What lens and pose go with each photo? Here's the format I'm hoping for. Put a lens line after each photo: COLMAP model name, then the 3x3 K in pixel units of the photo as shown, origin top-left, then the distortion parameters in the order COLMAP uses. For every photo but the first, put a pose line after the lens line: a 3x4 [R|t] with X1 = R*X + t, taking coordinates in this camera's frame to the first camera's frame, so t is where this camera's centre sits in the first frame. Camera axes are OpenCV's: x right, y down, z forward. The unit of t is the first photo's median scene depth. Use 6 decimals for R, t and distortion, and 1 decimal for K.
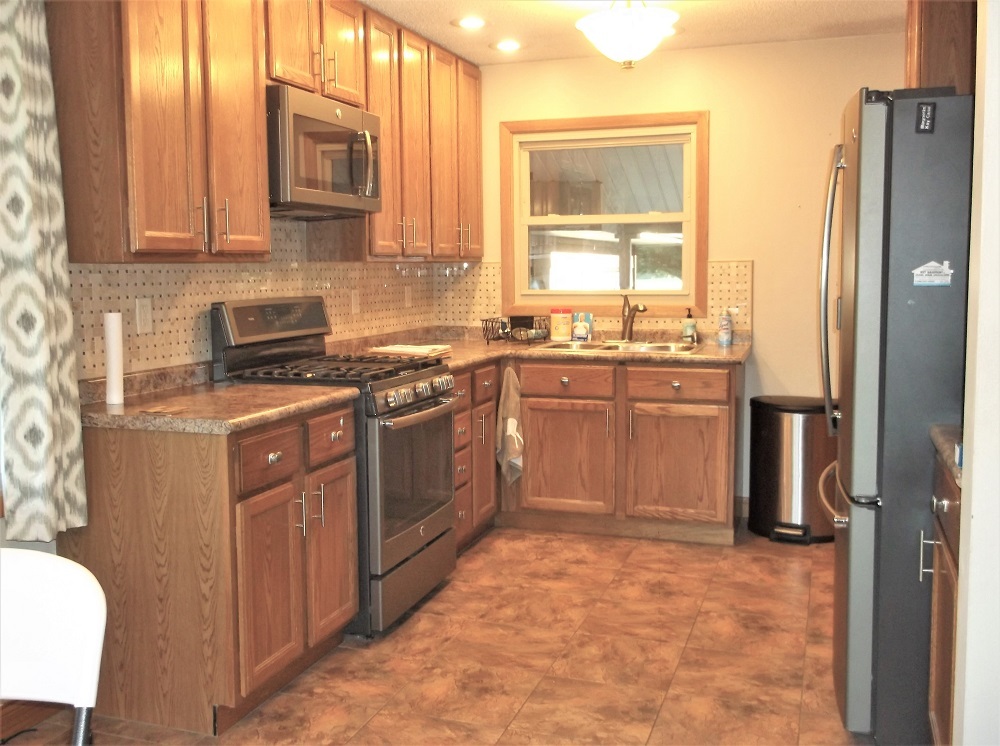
lens RADIAL K [[963.1, 0, 501.4], [0, 963.1, 388.3], [0, 0, 1]] dist [-0.017281, 0.001843]
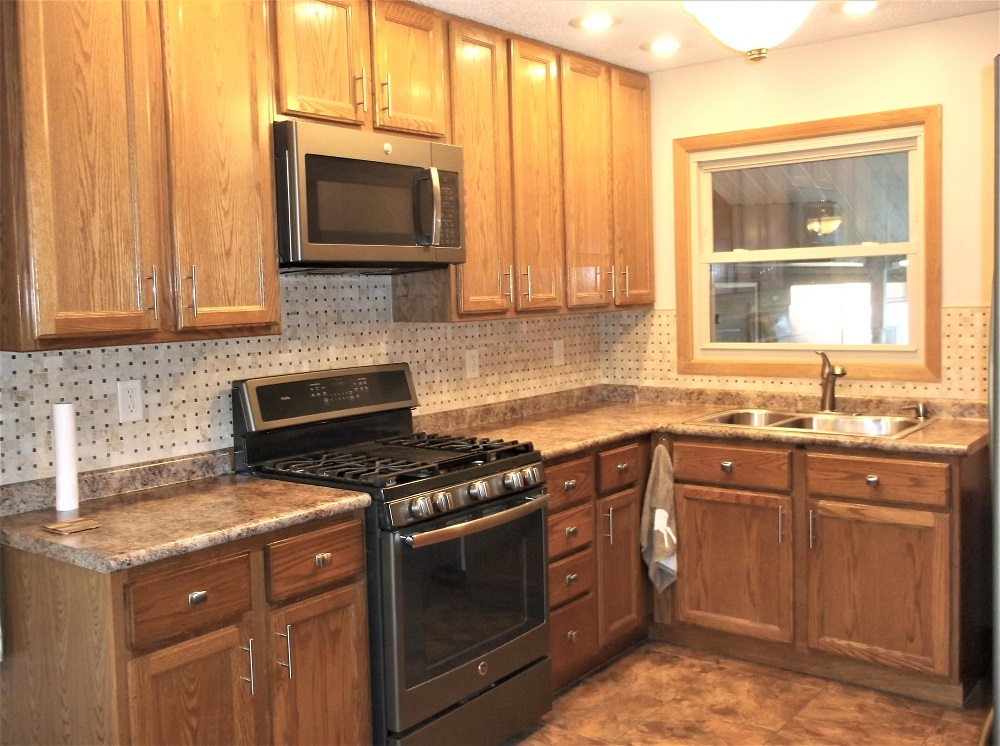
lens RADIAL K [[949.0, 0, 538.4], [0, 949.0, 368.8], [0, 0, 1]] dist [0.004883, -0.001970]
pose [[0.944055, 0.009232, -0.329659, 0.178419], [-0.020058, 0.999365, -0.029454, -0.061830], [0.329178, 0.034419, 0.943641, 0.229373]]
